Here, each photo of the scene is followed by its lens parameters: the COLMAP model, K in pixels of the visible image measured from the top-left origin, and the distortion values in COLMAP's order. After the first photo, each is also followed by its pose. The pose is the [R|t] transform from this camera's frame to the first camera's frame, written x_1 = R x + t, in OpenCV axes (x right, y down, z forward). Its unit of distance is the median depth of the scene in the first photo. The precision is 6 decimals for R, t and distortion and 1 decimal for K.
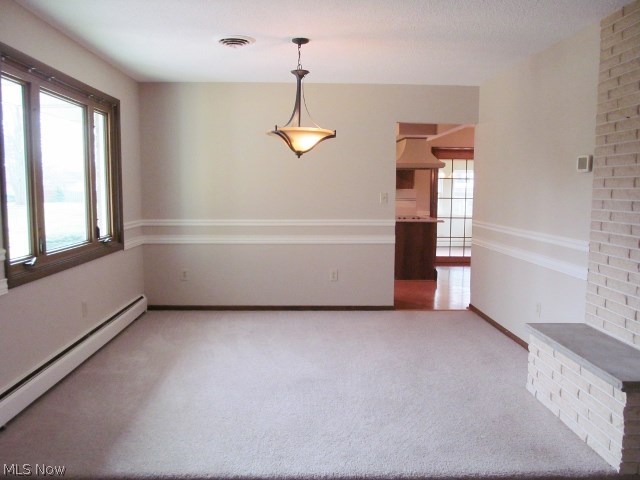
lens RADIAL K [[535.4, 0, 317.8], [0, 535.4, 238.6], [0, 0, 1]] dist [-0.044446, 0.018520]
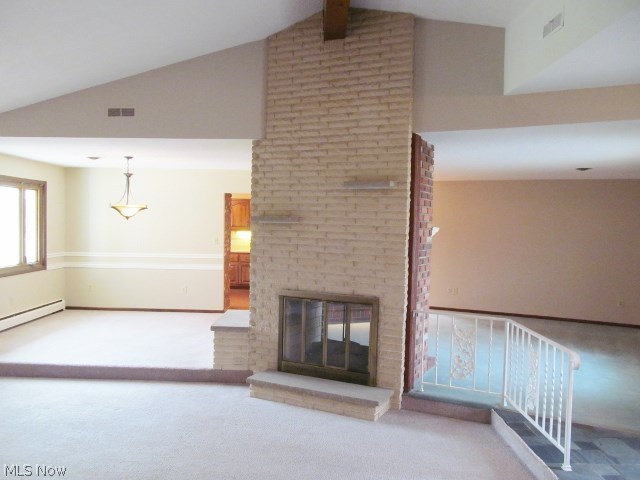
lens RADIAL K [[535.4, 0, 313.2], [0, 535.4, 239.5], [0, 0, 1]] dist [-0.044446, 0.018520]
pose [[0.999276, 0.014030, -0.035368, 0.527984], [-0.016193, 0.997968, -0.061633, 0.014712], [0.034431, 0.062161, 0.997472, -0.631471]]
